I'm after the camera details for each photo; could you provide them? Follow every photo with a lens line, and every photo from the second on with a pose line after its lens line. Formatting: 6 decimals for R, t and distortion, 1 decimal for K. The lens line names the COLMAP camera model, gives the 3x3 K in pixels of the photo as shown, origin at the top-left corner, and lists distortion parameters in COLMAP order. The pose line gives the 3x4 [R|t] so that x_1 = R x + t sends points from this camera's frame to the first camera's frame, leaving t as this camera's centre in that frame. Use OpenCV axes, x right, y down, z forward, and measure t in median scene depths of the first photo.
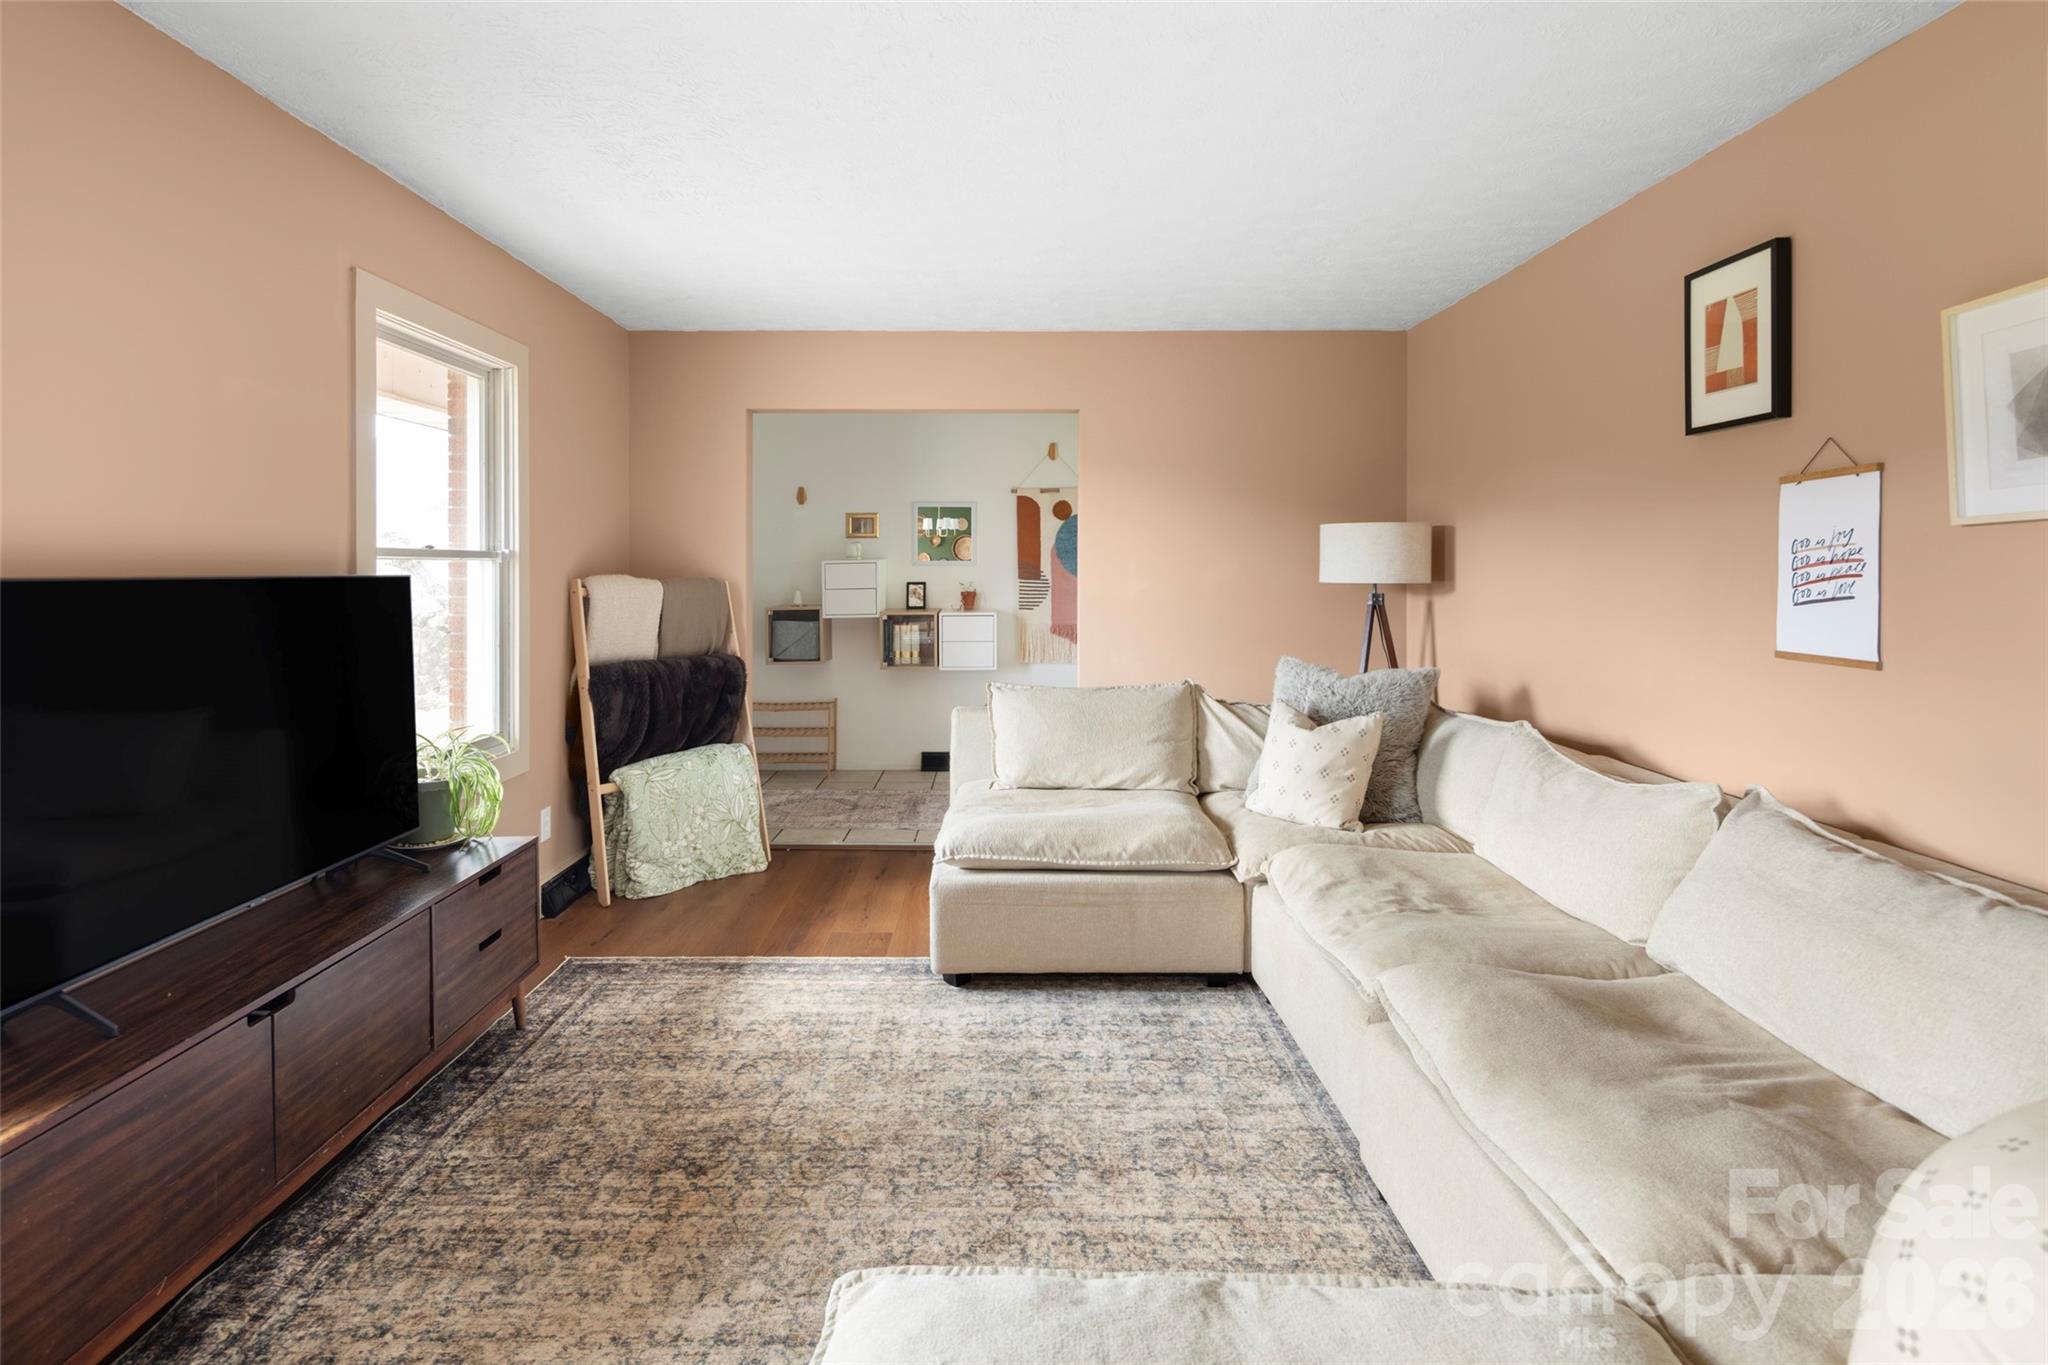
lens RADIAL K [[1008.0, 0, 1018.1], [0, 1008.0, 581.8], [0, 0, 1]] dist [0.006849, -0.006946]
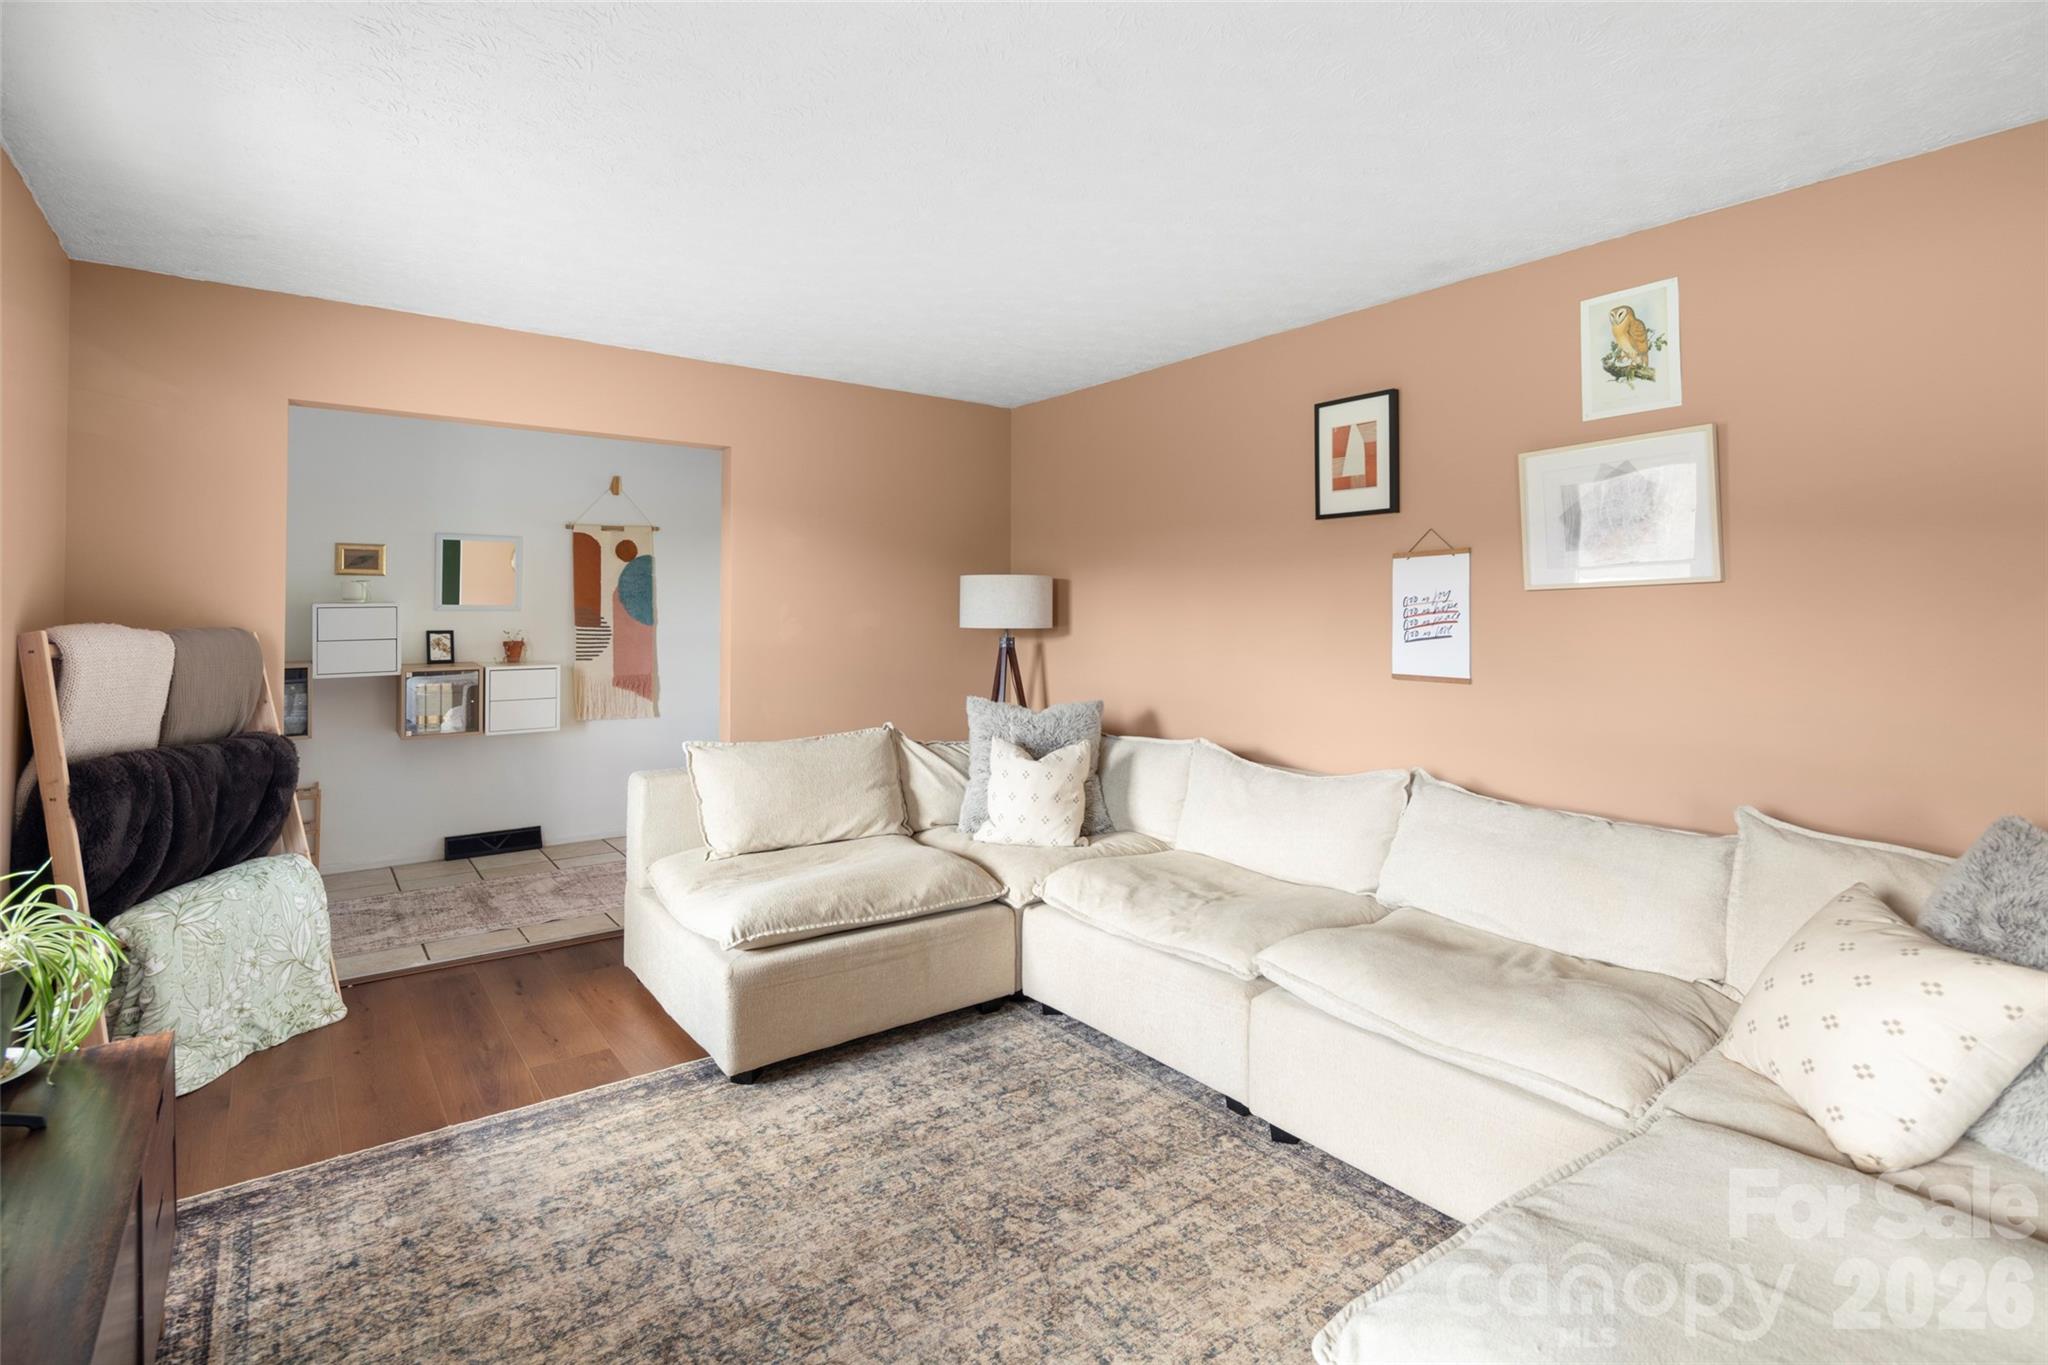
lens RADIAL K [[969.1, 0, 1024.5], [0, 969.1, 605.0], [0, 0, 1]] dist [0.006172, -0.005526]
pose [[0.800608, 0.007125, 0.599147, -0.386695], [0.005826, 0.999789, -0.019675, -0.004524], [-0.599161, 0.019243, 0.800397, 0.159608]]
